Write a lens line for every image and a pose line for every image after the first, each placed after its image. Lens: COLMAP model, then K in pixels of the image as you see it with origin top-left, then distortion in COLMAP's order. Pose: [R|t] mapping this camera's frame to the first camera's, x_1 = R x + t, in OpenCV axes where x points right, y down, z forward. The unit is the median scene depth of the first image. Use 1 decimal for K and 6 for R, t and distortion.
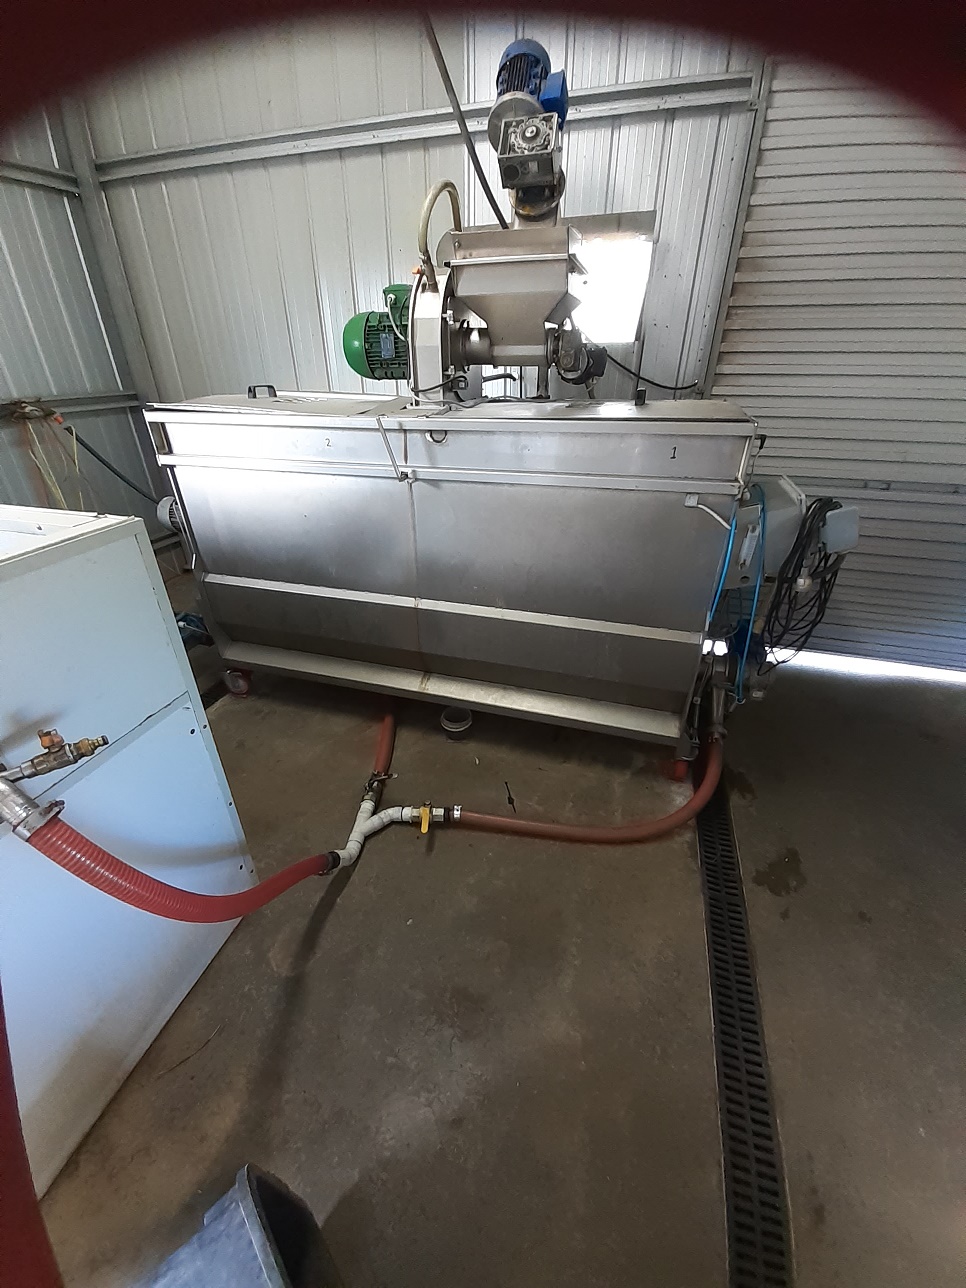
lens RADIAL K [[517.6, 0, 483.8], [0, 517.6, 668.7], [0, 0, 1]] dist [0.025116, -0.019732]
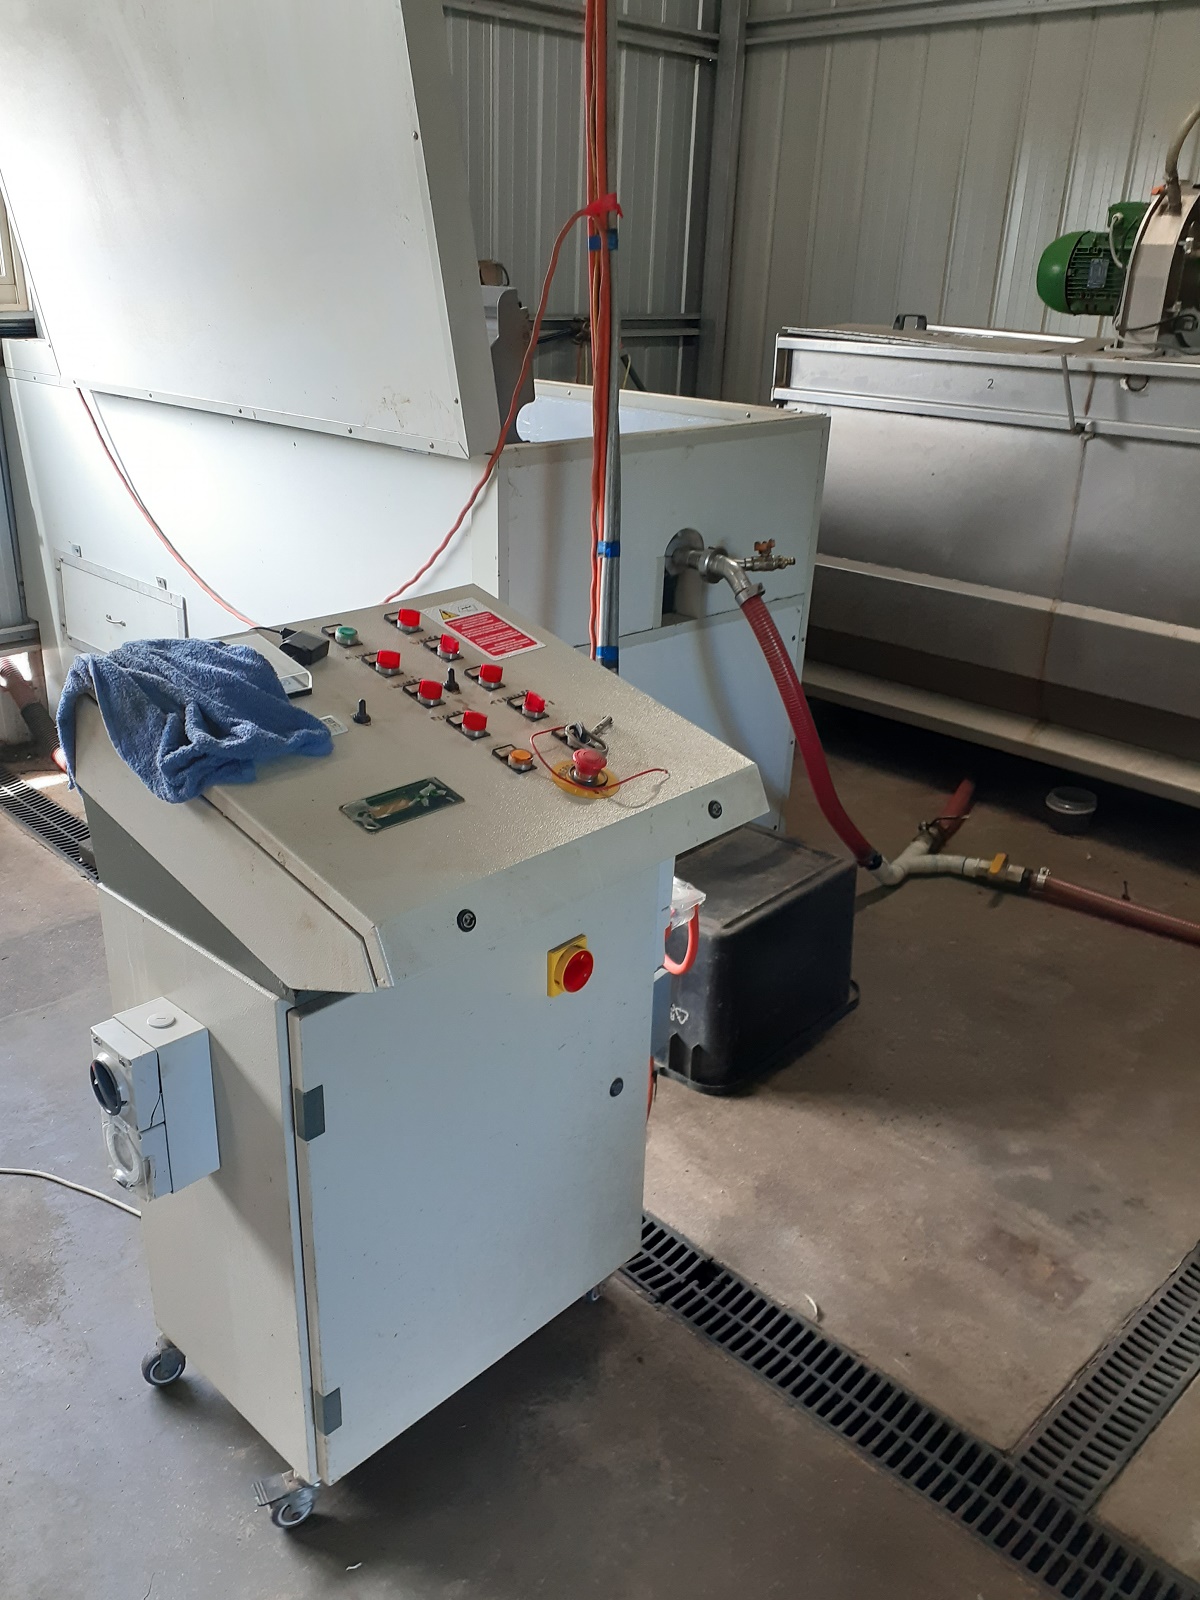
lens RADIAL K [[1260.5, 0, 600.0], [0, 1260.5, 800.0], [0, 0, 1]] dist [-0.003883, -0.007167]
pose [[0.873824, 0.213379, -0.436922, 0.152267], [-0.270930, 0.959820, -0.073100, 0.465956], [0.403769, 0.182252, 0.896524, -0.829161]]
